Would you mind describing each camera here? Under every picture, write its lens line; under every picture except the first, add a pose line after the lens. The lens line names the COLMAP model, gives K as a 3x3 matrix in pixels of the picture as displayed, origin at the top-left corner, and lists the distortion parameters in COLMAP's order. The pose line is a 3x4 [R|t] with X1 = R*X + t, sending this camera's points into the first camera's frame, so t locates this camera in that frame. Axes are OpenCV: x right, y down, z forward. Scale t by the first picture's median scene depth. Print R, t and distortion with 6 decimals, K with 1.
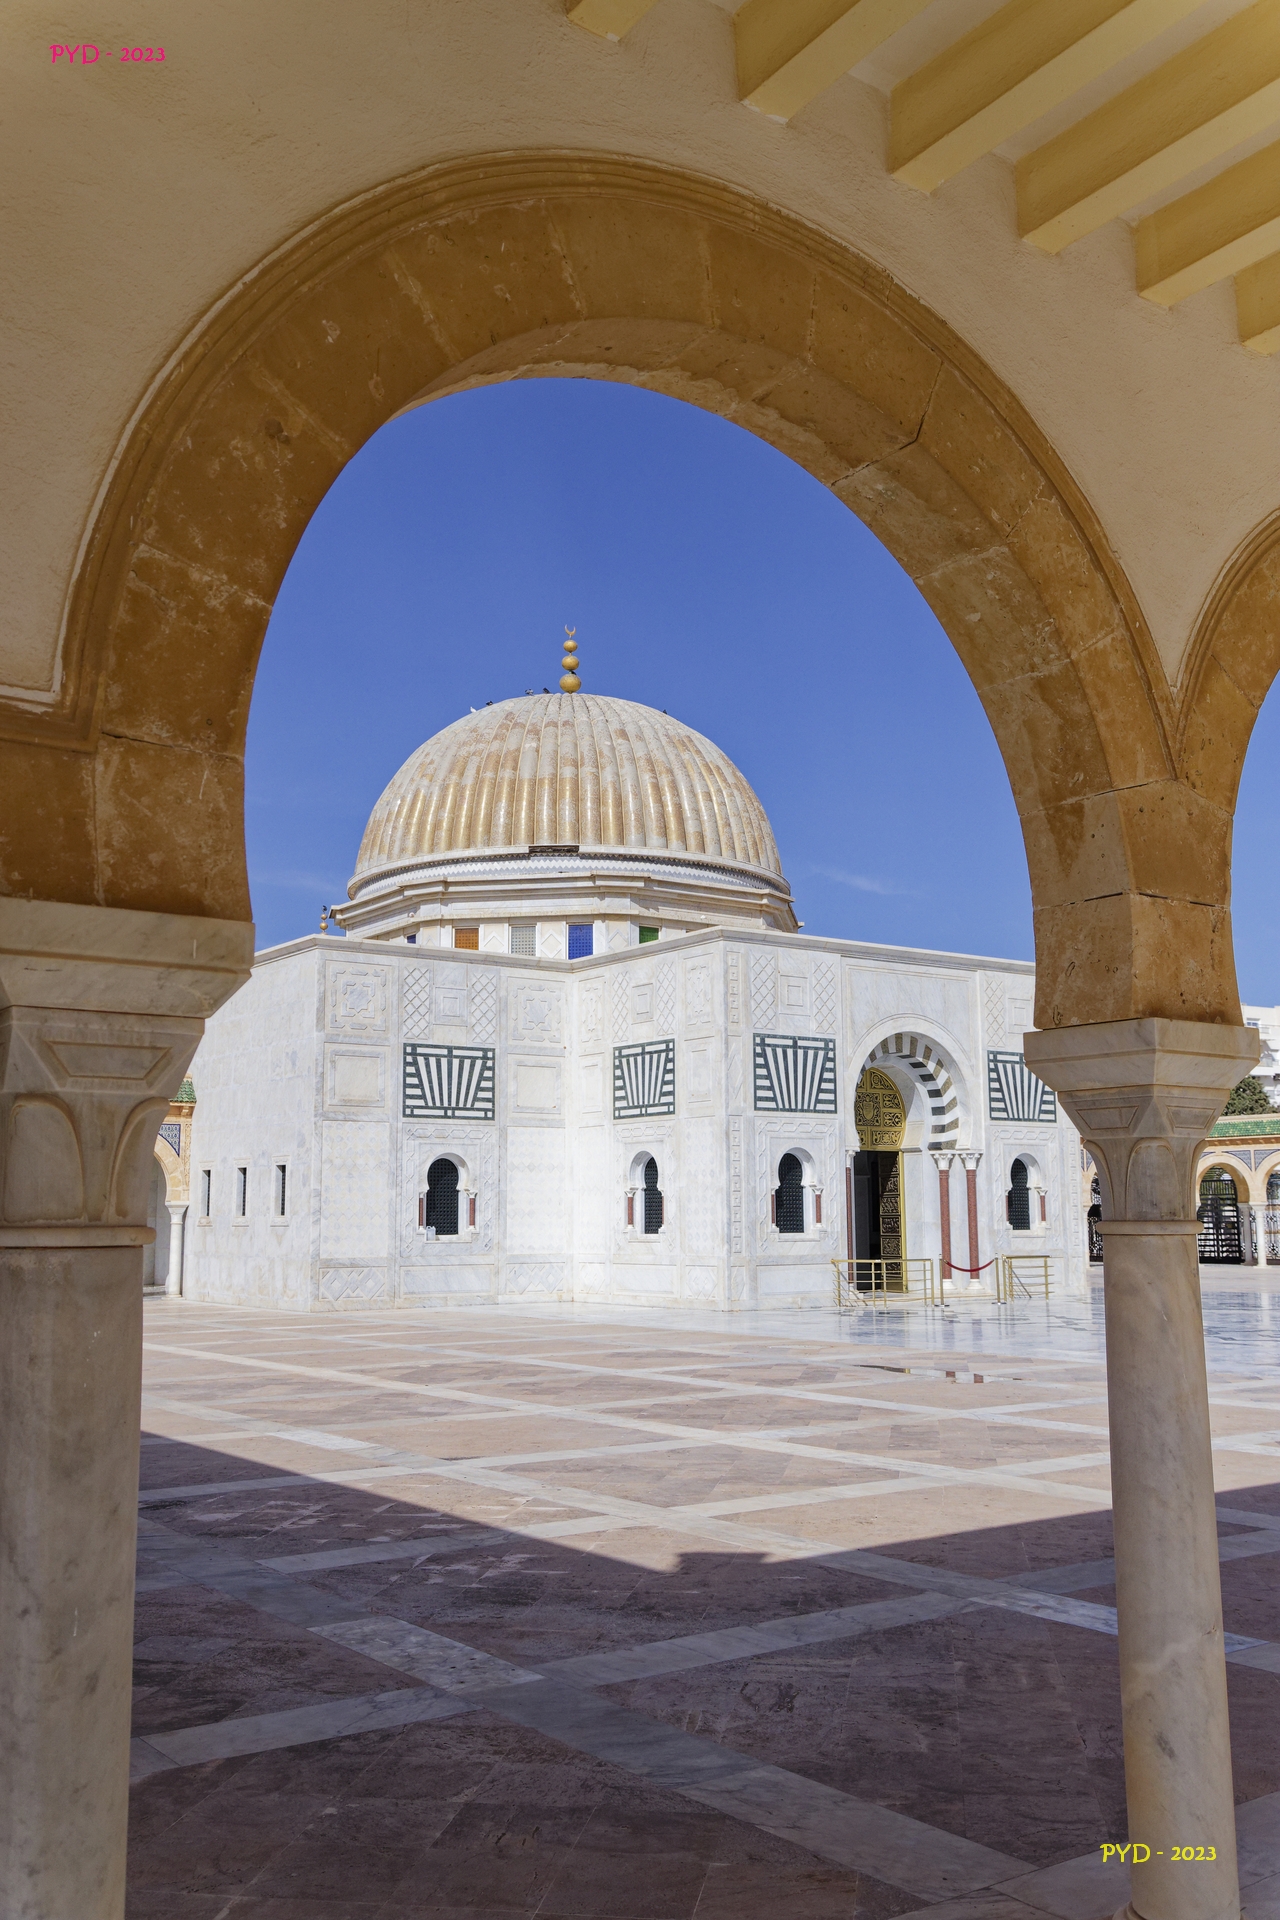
lens RADIAL K [[1704.6, 0, 634.9], [0, 1704.6, 951.1], [0, 0, 1]] dist [0.004862, 0.015609]
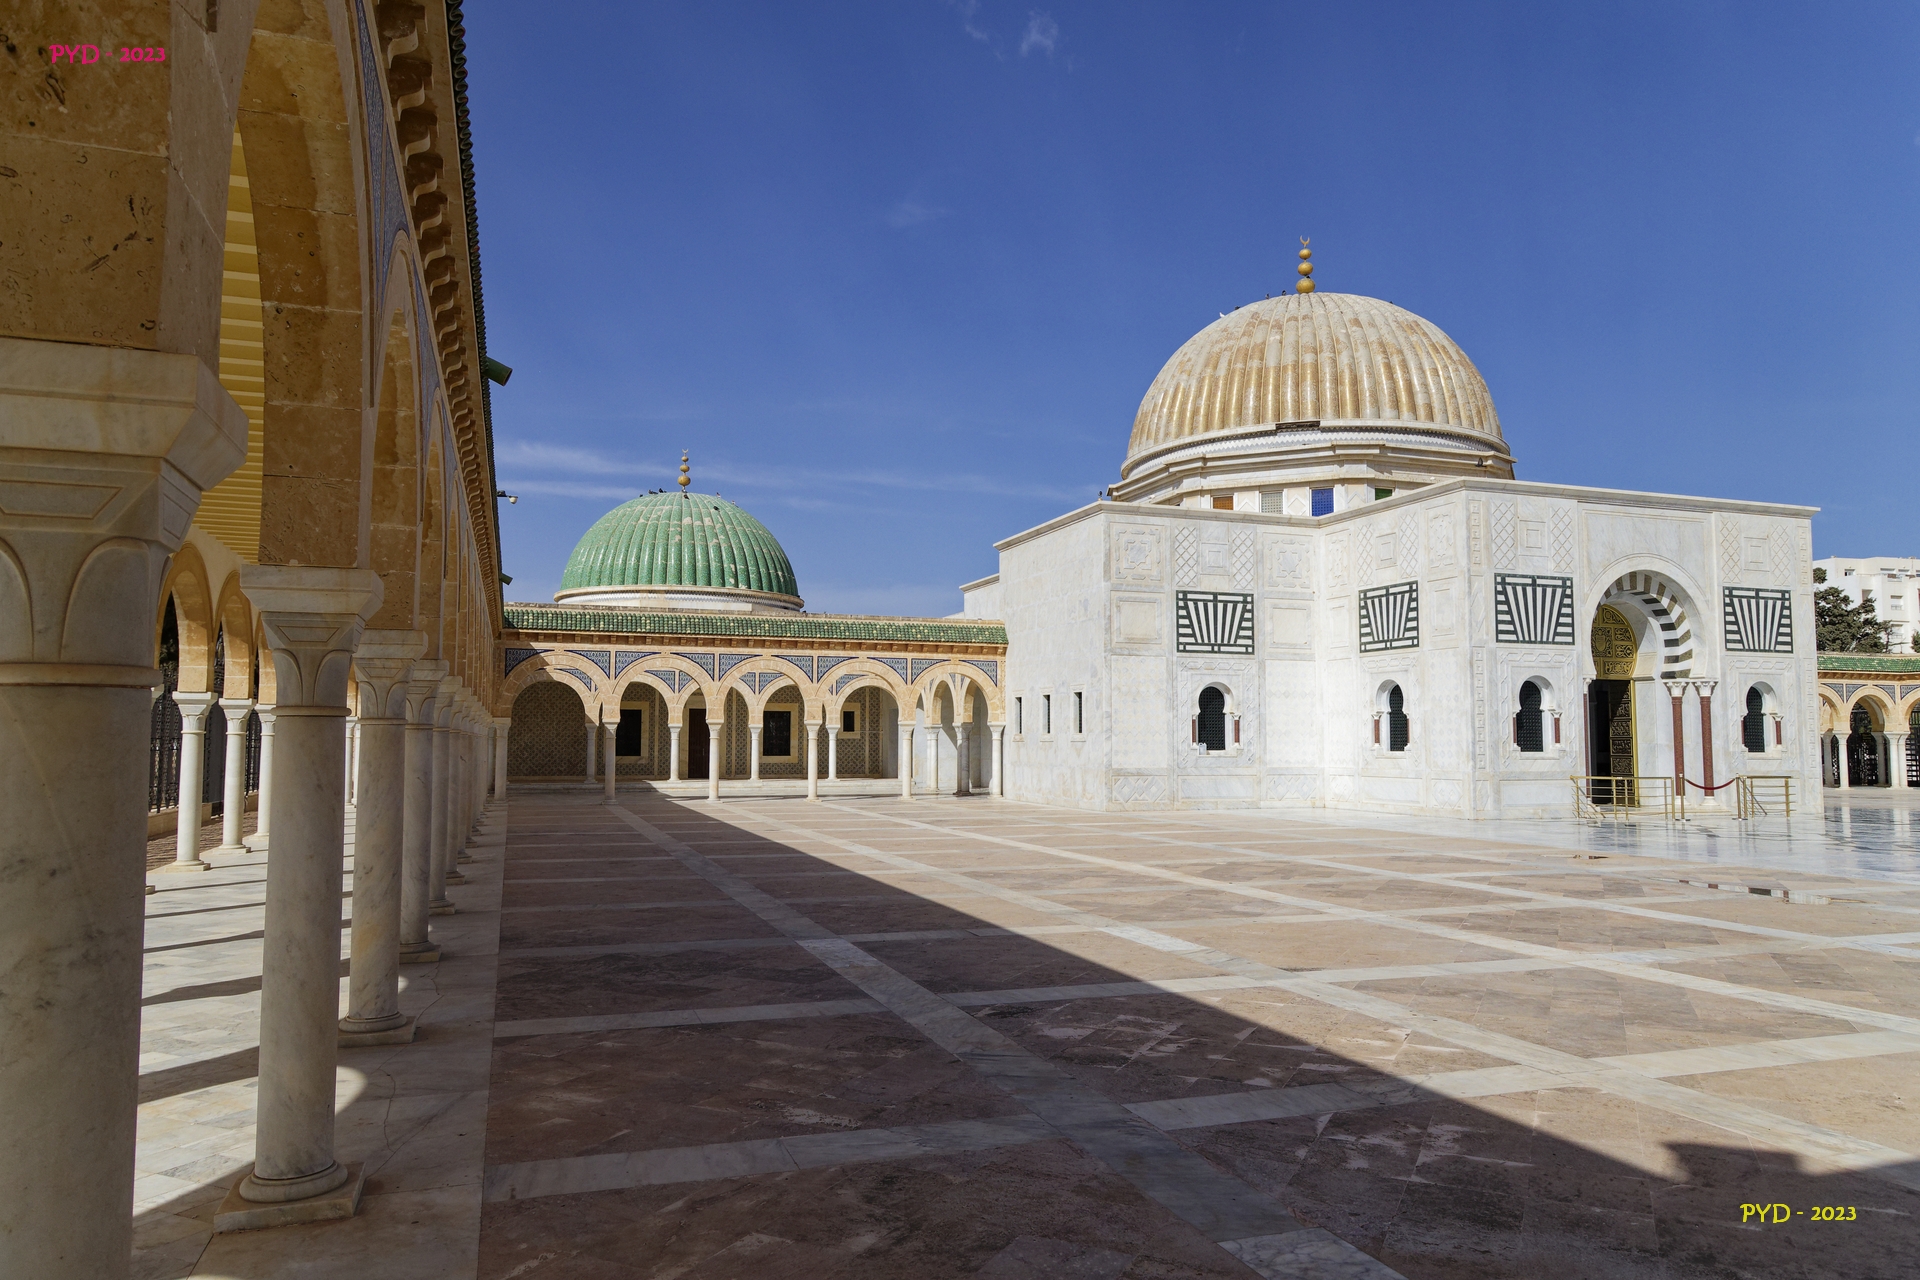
lens RADIAL K [[1287.2, 0, 974.5], [0, 1287.2, 641.4], [0, 0, 1]] dist [0.018756, -0.000389]
pose [[0.963069, -0.012052, -0.268986, -0.029842], [0.032985, 0.996754, 0.073437, 0.018871], [0.267228, -0.079597, 0.960340, 0.095572]]
